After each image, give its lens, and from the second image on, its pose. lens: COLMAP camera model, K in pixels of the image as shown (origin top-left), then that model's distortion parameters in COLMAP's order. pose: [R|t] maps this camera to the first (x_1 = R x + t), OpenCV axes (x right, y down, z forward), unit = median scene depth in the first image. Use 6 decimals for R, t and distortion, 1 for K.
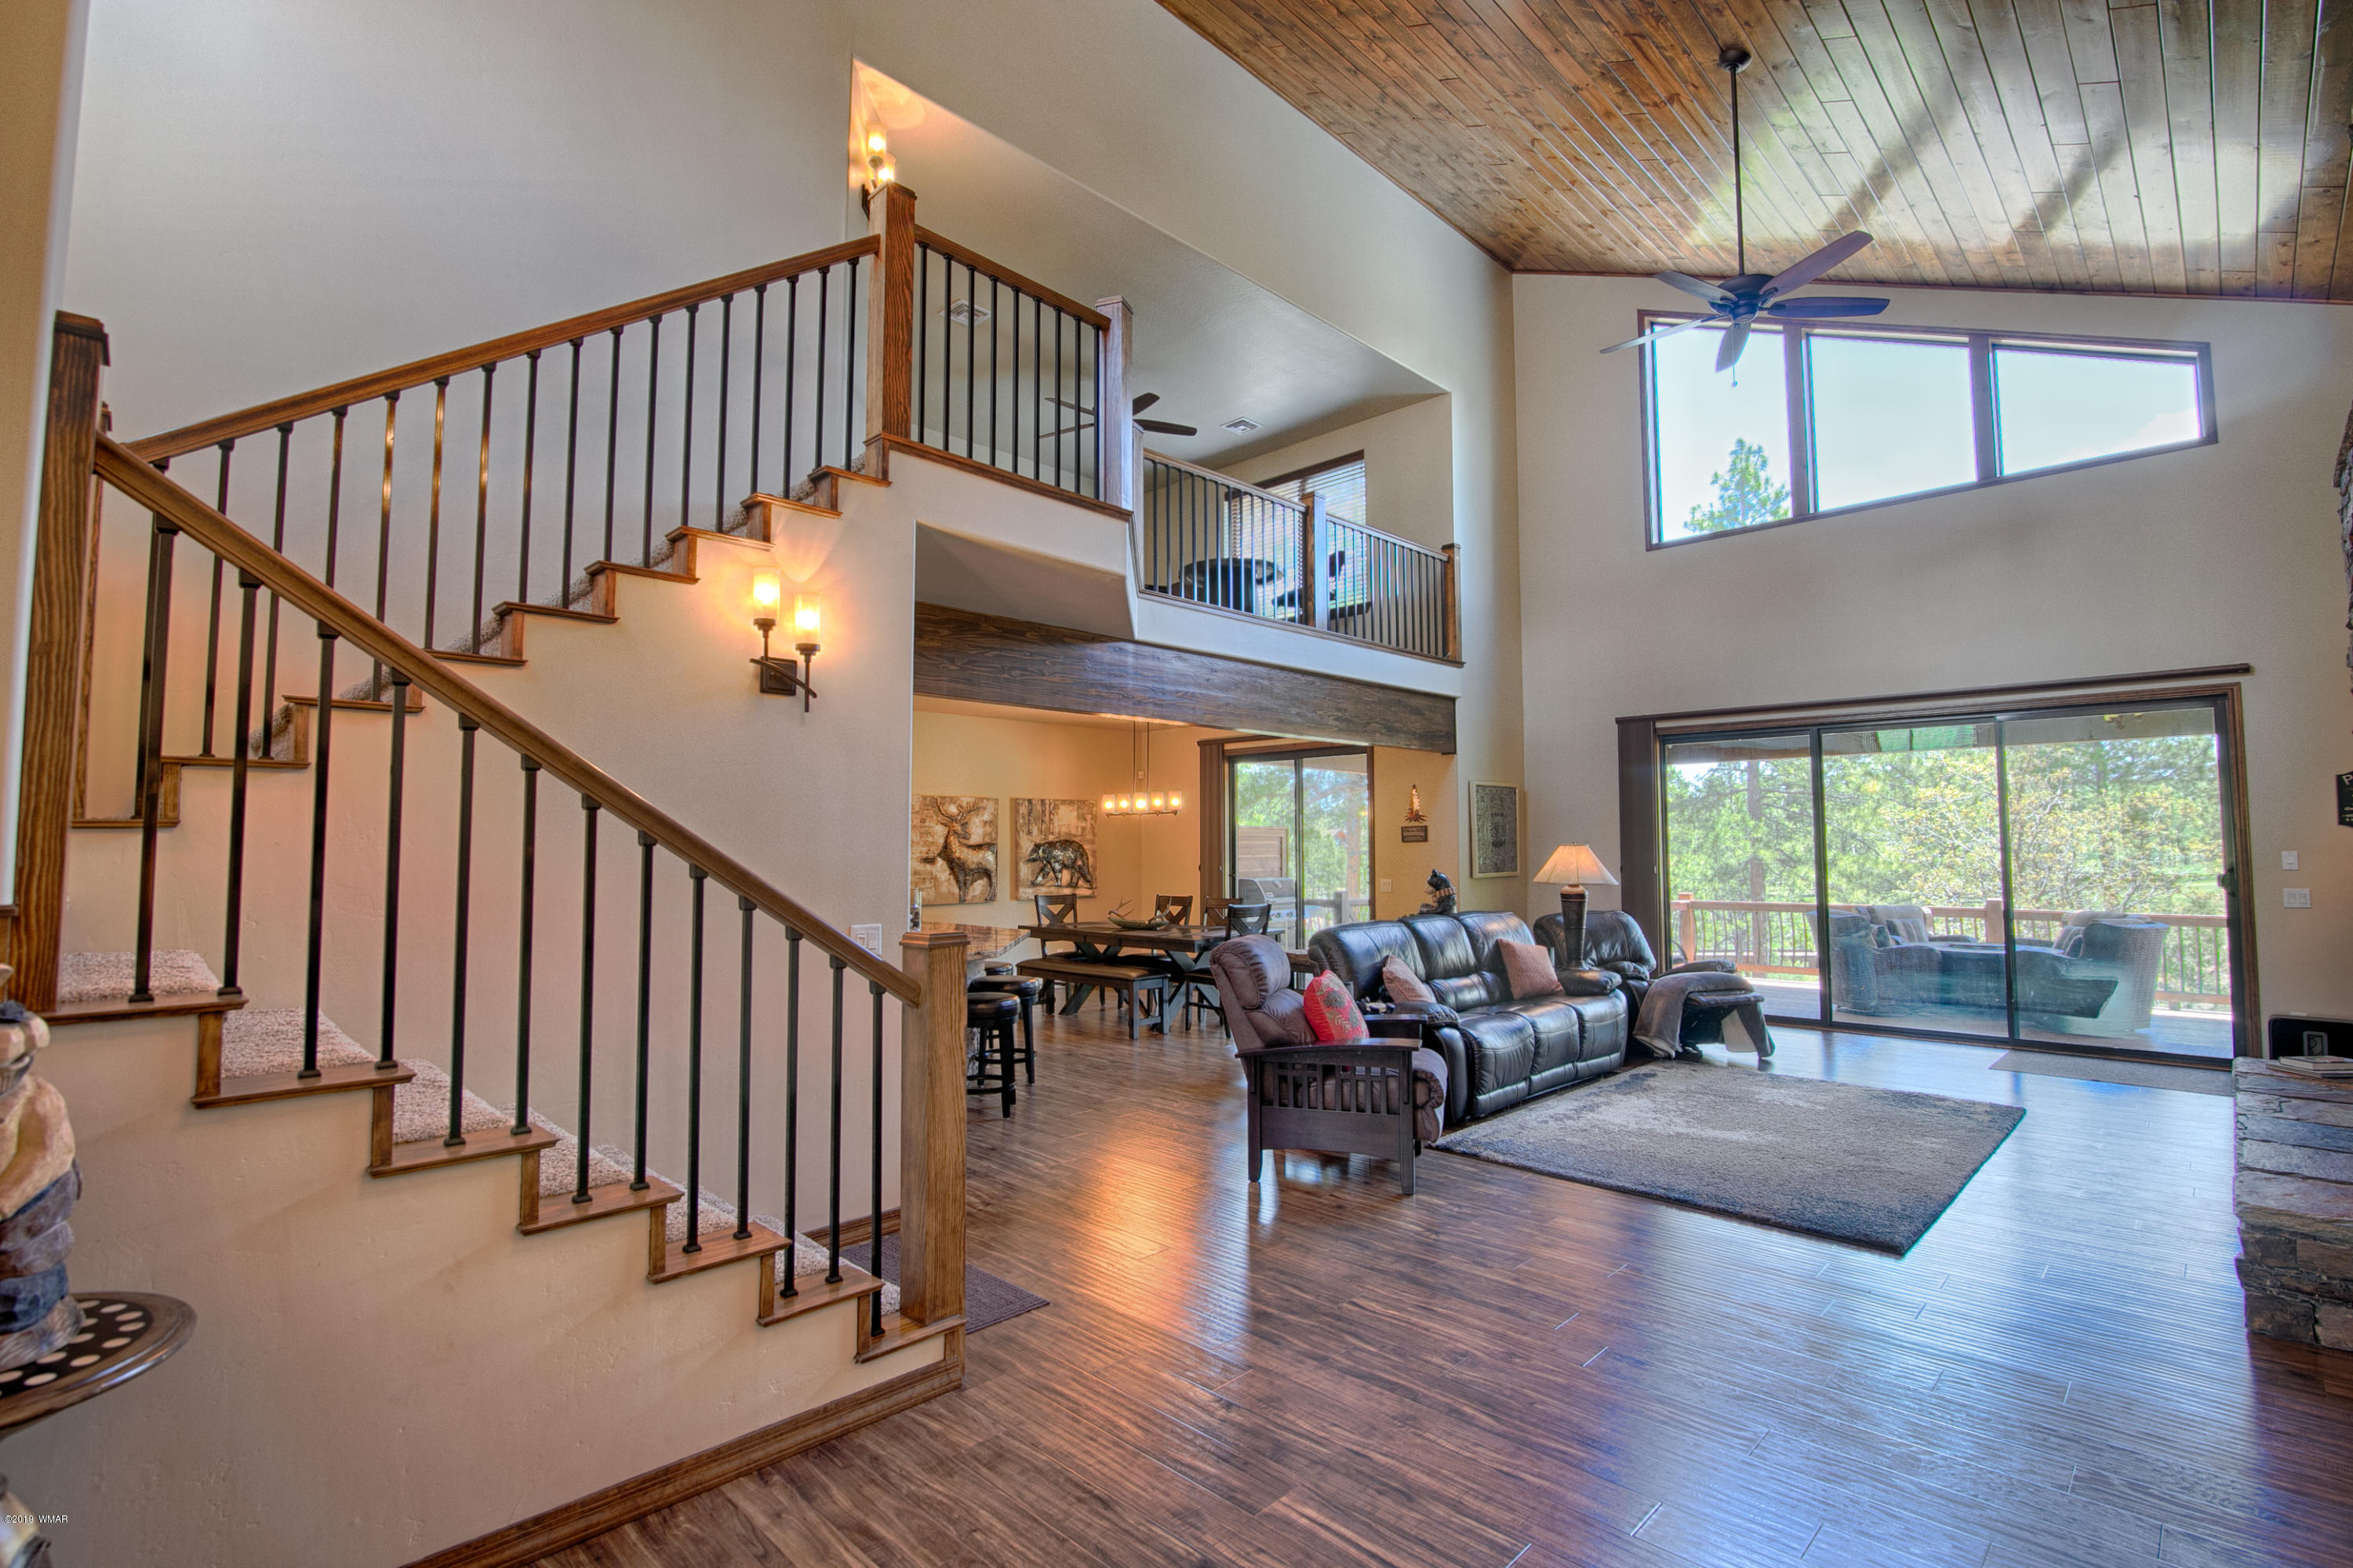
lens RADIAL K [[1078.8, 0, 1182.5], [0, 1078.8, 772.5], [0, 0, 1]] dist [-0.020636, 0.001641]
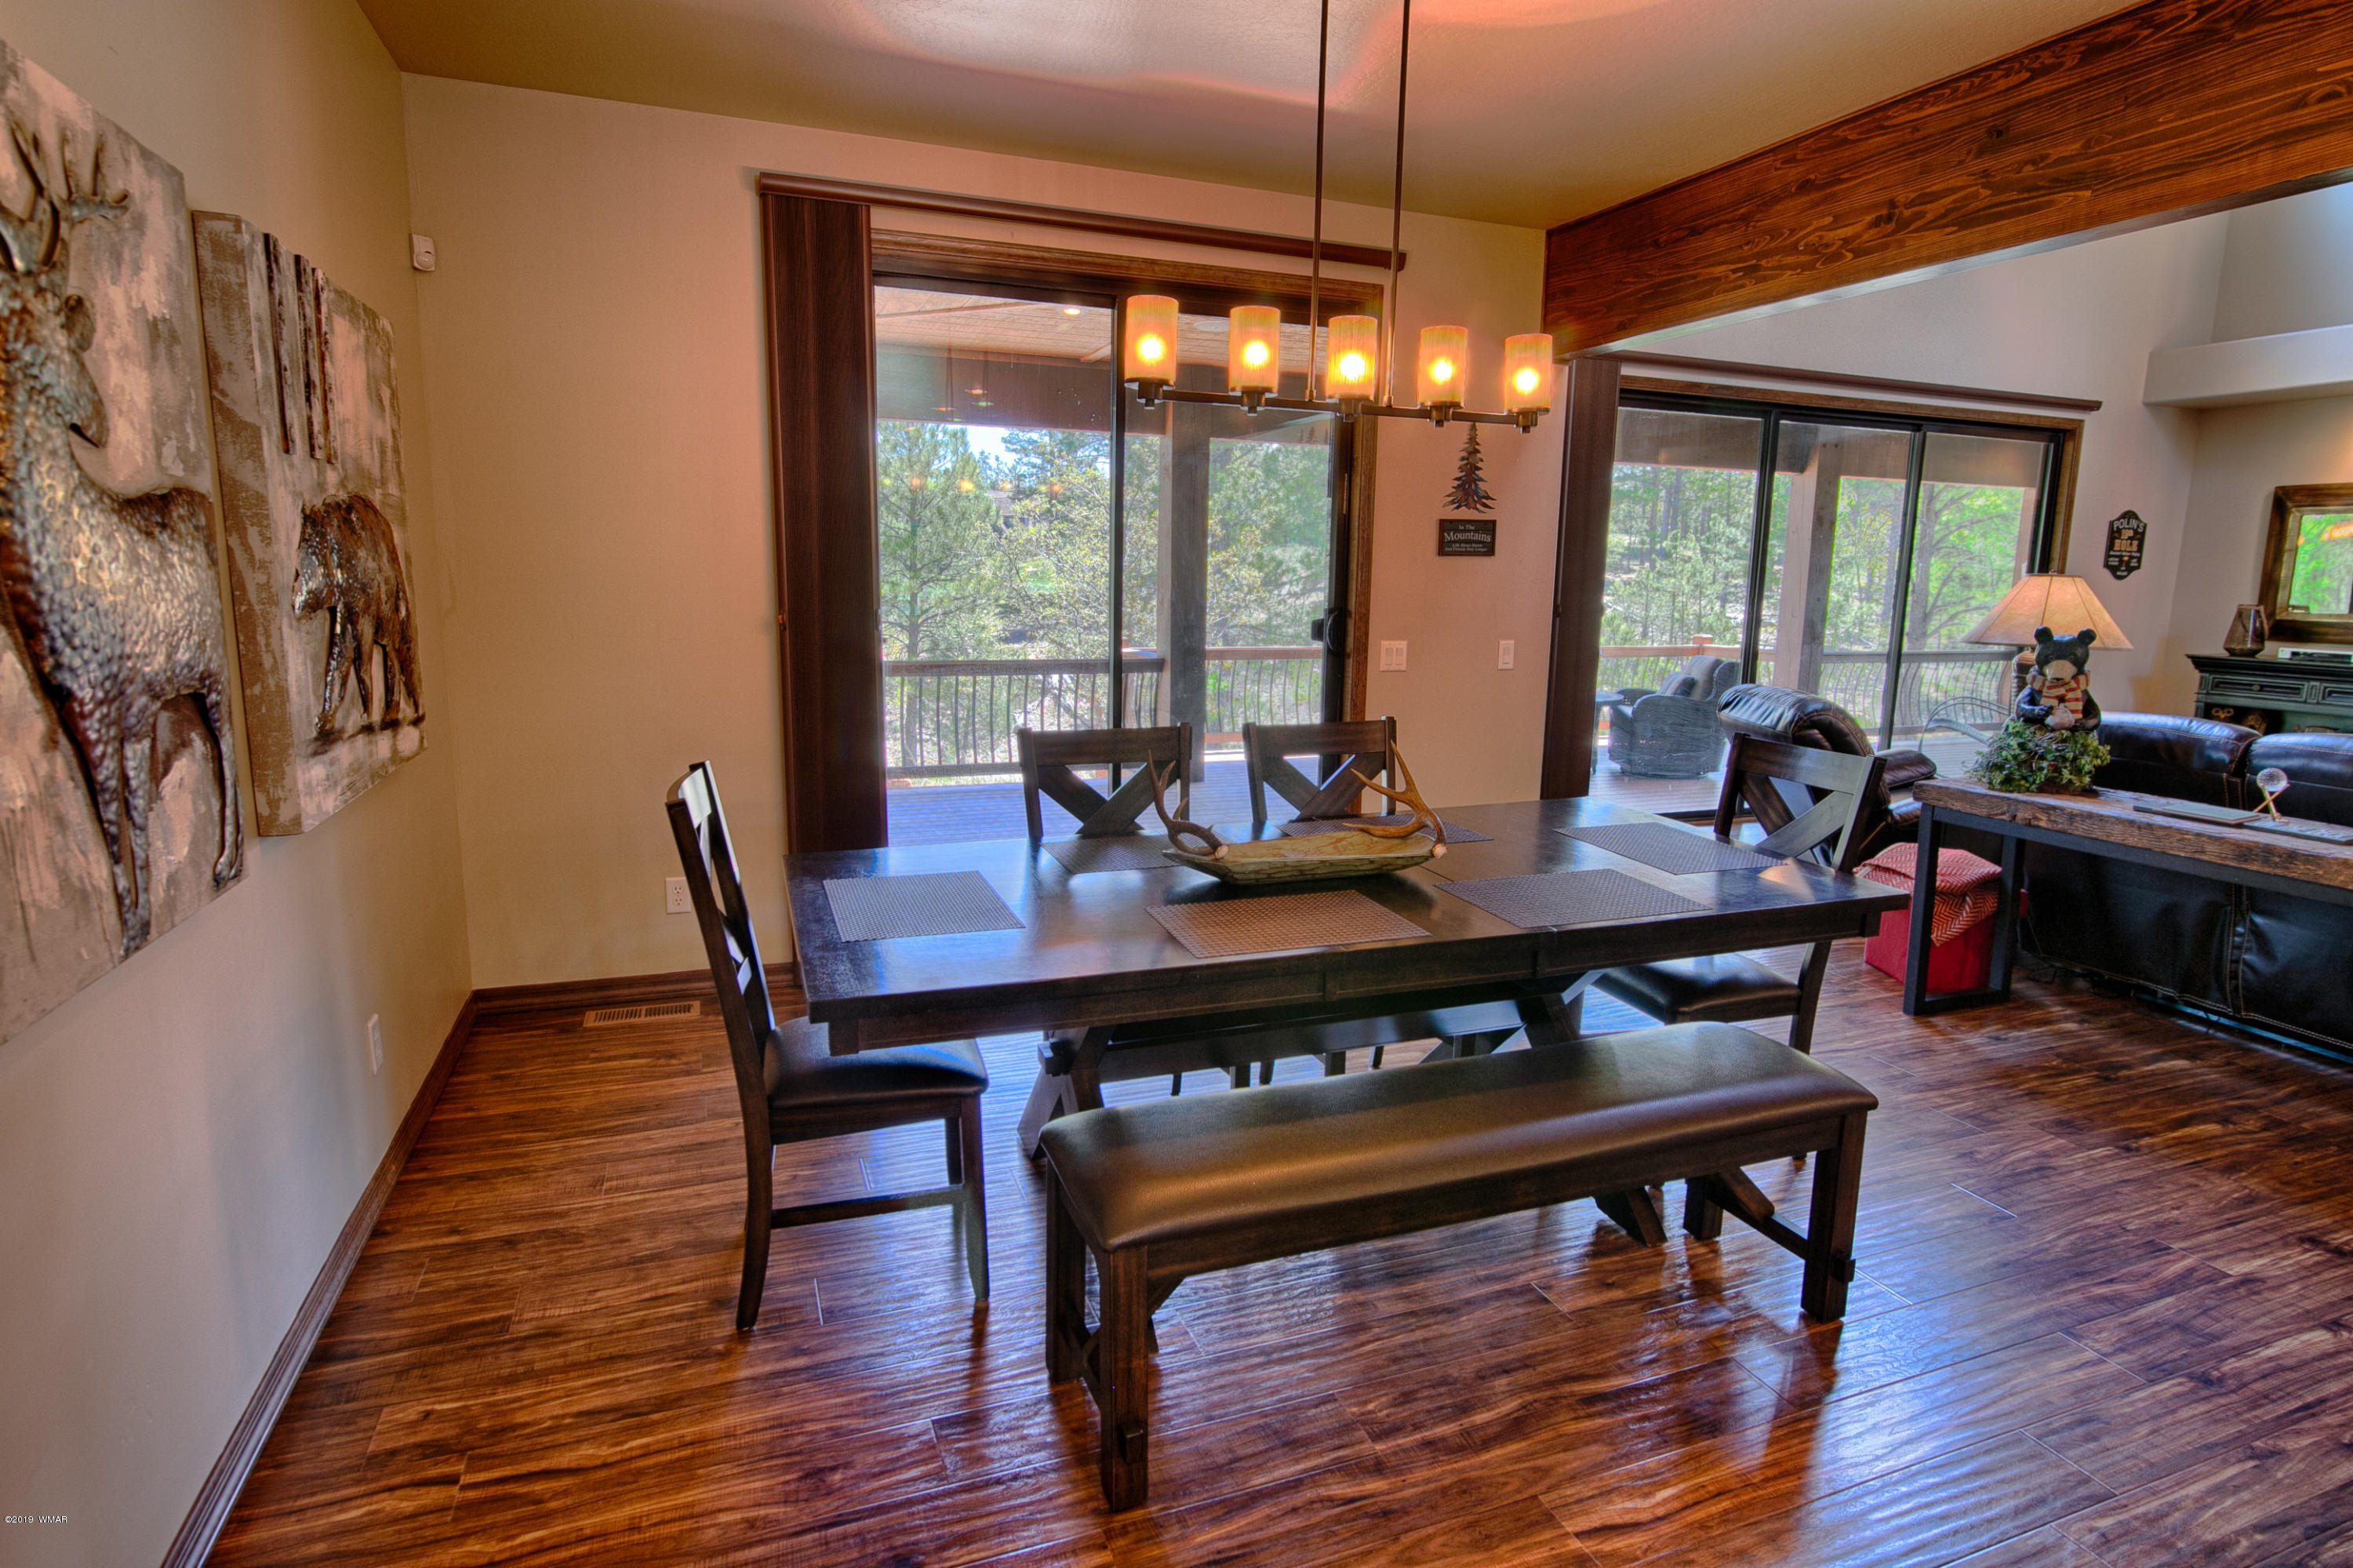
lens RADIAL K [[1234.3, 0, 1179.5], [0, 1234.3, 782.6], [0, 0, 1]] dist [-0.016274, 0.001457]
pose [[0.412197, -0.140731, 0.900160, -0.281204], [-0.076056, 0.979235, 0.187920, 0.064365], [-0.907915, -0.145923, 0.392934, 0.829397]]
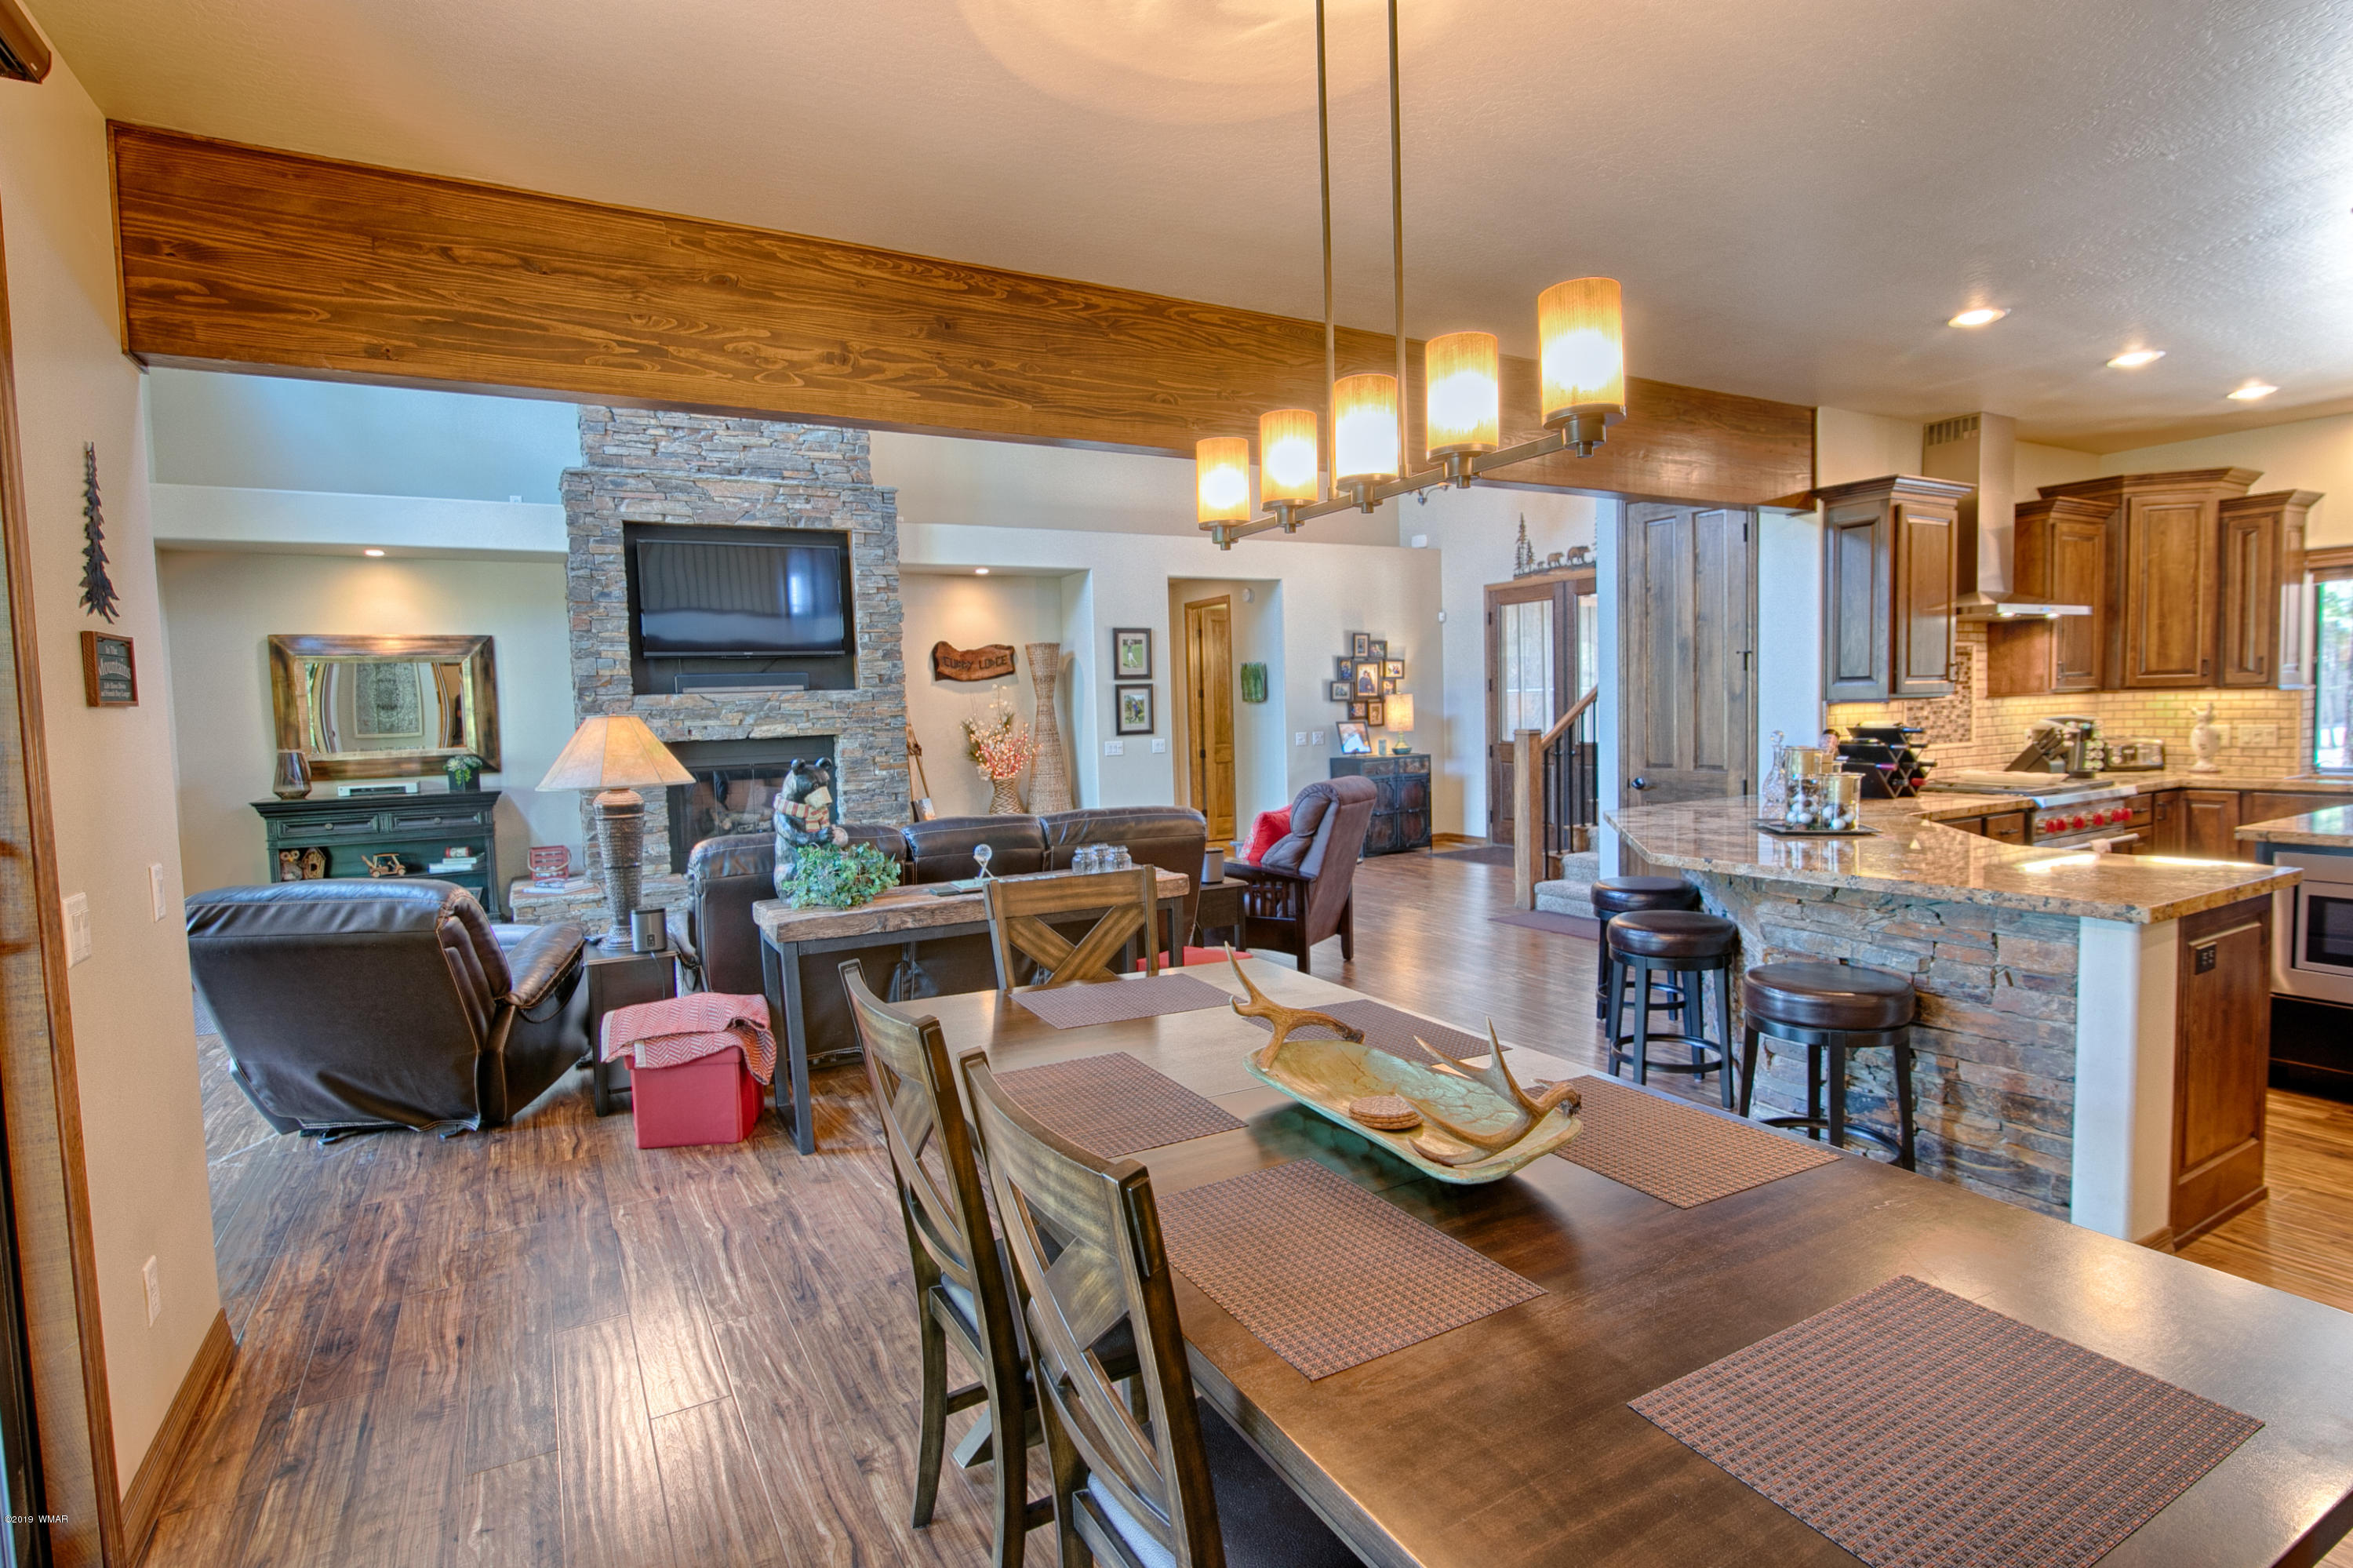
lens RADIAL K [[1162.3, 0, 1181.7], [0, 1162.3, 780.2], [0, 0, 1]] dist [-0.017292, 0.000502]
pose [[-0.963608, 0.017139, 0.266770, -0.050997], [0.017952, 0.999839, 0.000611, 0.077251], [-0.266716, 0.005378, -0.963760, 1.085089]]
